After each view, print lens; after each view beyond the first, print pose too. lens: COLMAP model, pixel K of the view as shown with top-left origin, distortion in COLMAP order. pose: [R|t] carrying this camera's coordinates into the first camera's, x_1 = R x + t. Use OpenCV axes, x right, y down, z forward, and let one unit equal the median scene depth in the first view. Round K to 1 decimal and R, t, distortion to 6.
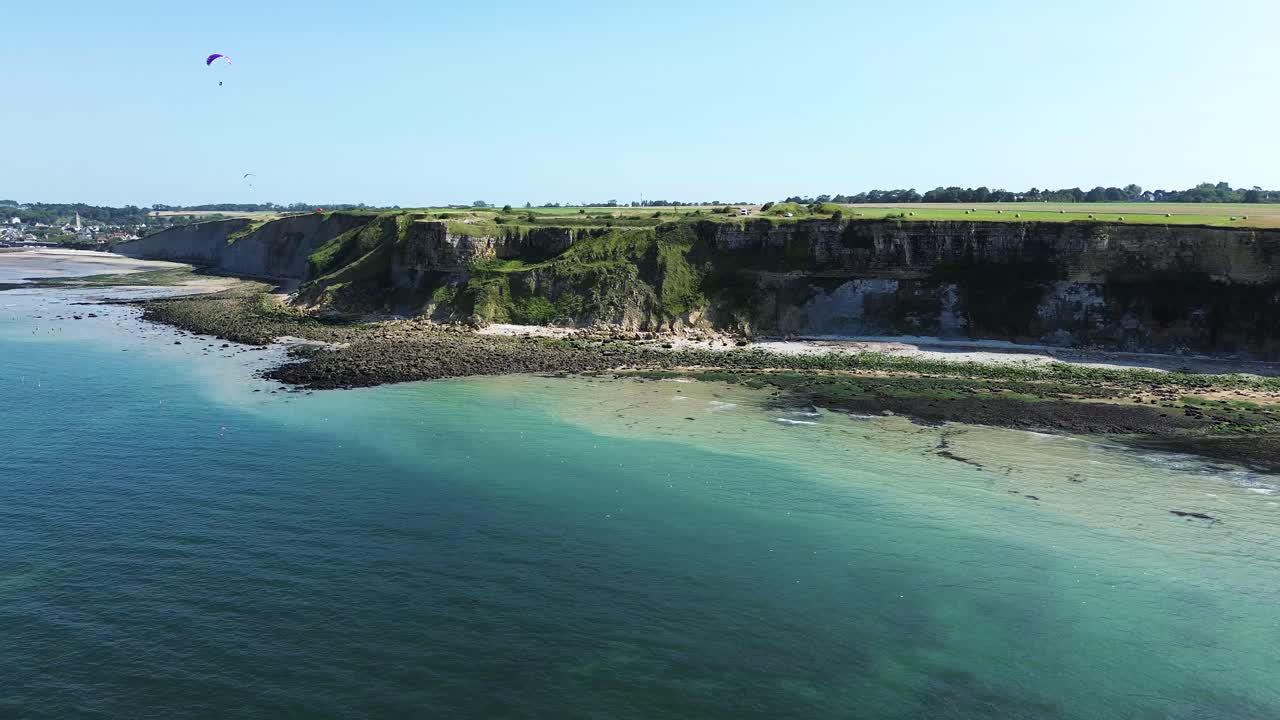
lens RADIAL K [[933.1, 0, 640.0], [0, 933.1, 360.0], [0, 0, 1]] dist [0.090627, -0.085833]
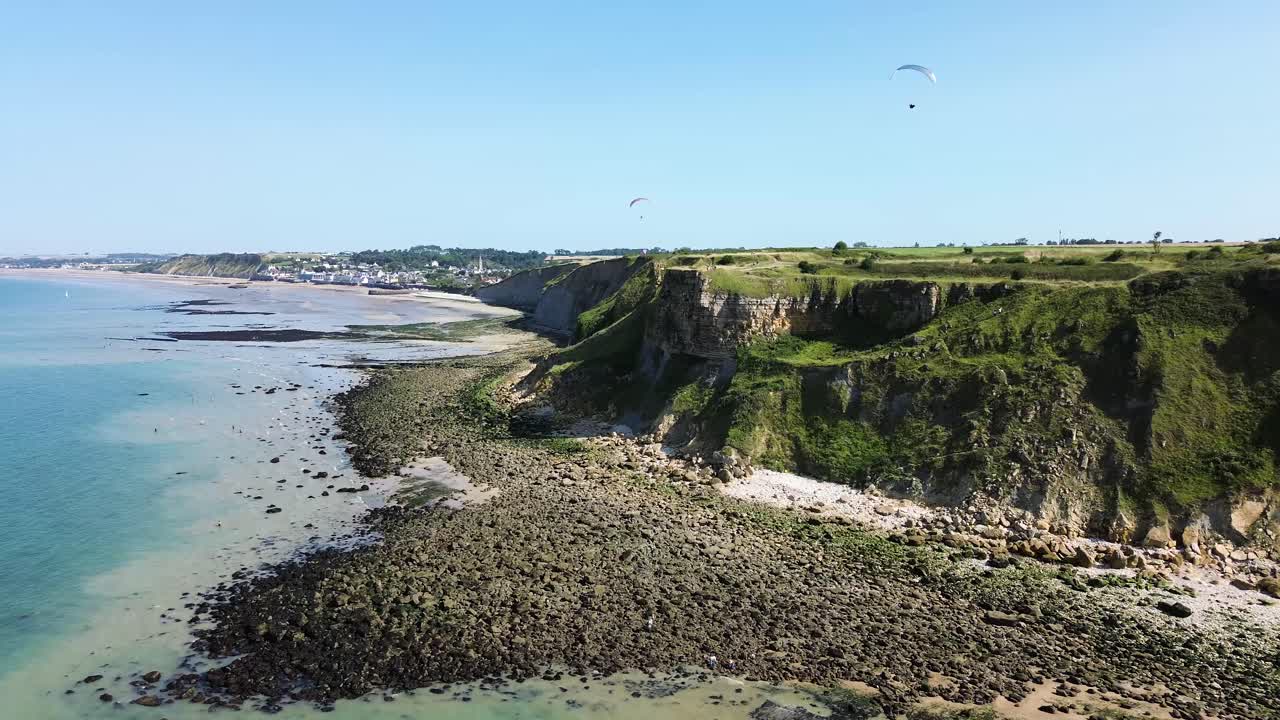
lens RADIAL K [[933.1, 0, 640.0], [0, 933.1, 360.0], [0, 0, 1]] dist [0.090627, -0.085833]
pose [[0.917232, 0.044340, -0.395877, -0.017553], [-0.061688, 0.997608, -0.031193, -0.077038], [0.393547, 0.053032, 0.917774, 0.494886]]
